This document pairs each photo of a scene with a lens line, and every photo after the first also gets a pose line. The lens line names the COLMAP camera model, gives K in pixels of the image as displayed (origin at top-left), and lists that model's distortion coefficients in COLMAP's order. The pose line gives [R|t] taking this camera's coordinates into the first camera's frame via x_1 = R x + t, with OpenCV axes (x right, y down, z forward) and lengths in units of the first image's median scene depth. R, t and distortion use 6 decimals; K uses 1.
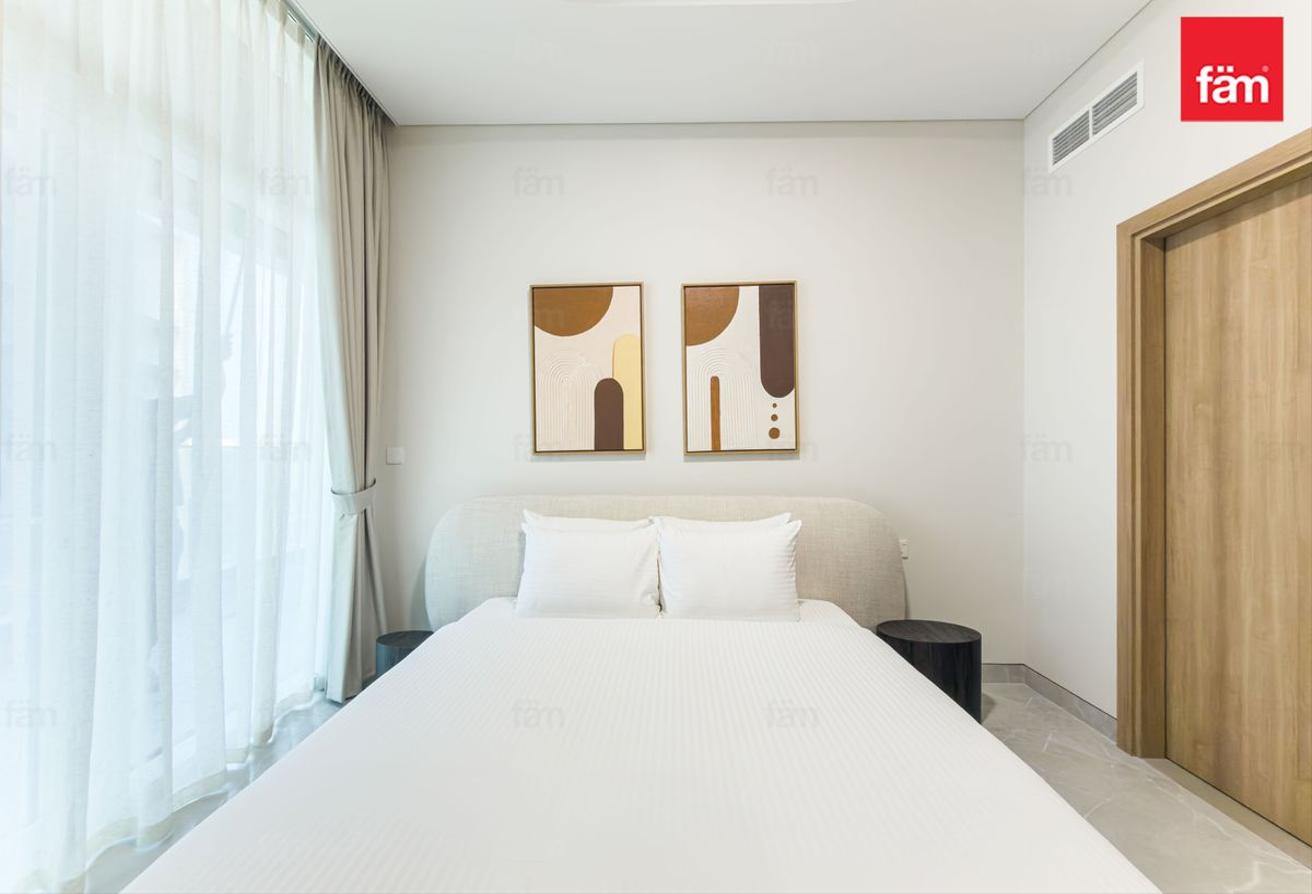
lens RADIAL K [[525.9, 0, 655.5], [0, 525.9, 454.8], [0, 0, 1]] dist [0.003508, -0.001241]
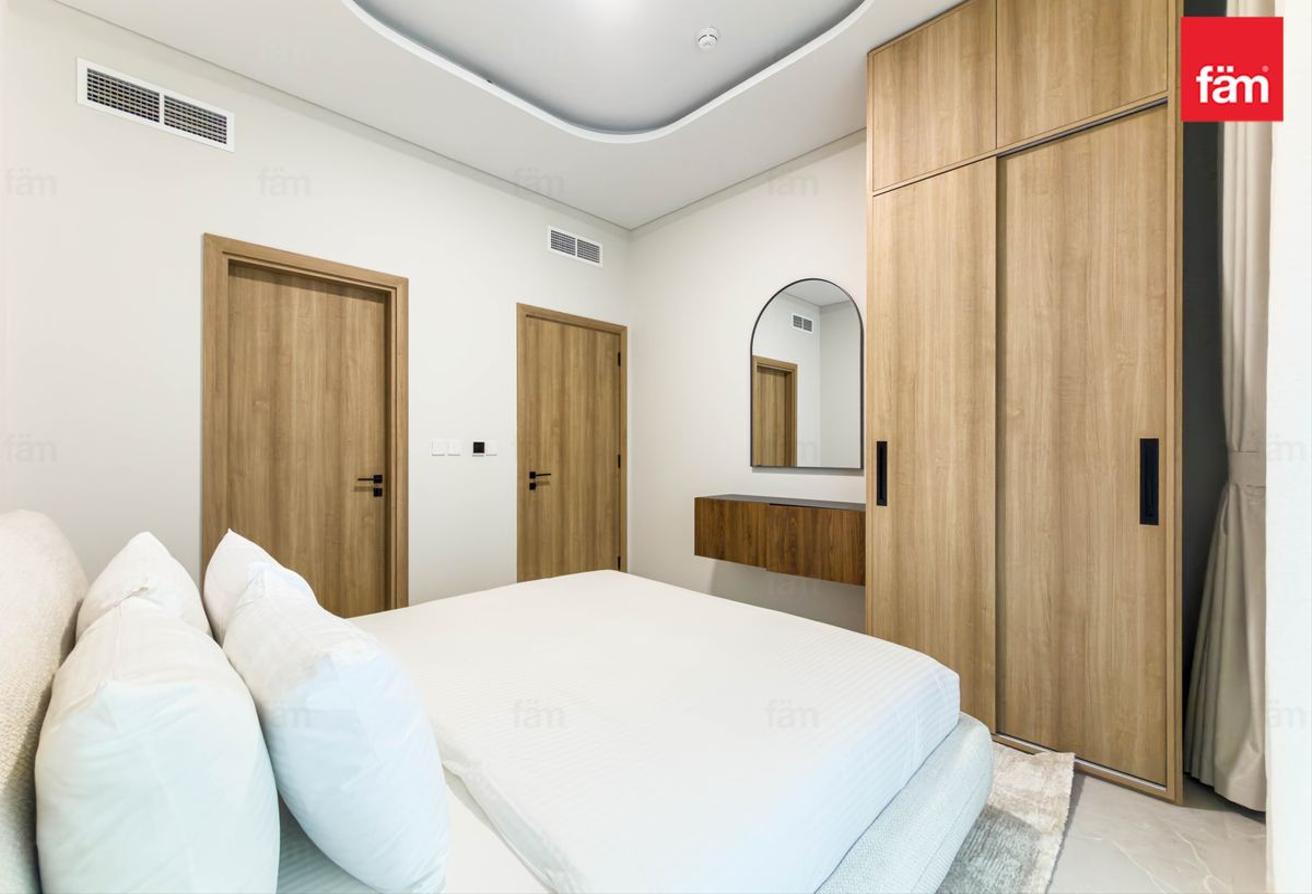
lens RADIAL K [[525.9, 0, 662.5], [0, 525.9, 444.9], [0, 0, 1]] dist [0.003508, -0.001241]
pose [[-0.715973, -0.004805, 0.698112, -0.708201], [-0.002299, 0.999987, 0.004526, 0.008201], [-0.698124, 0.001636, -0.715975, 1.308684]]
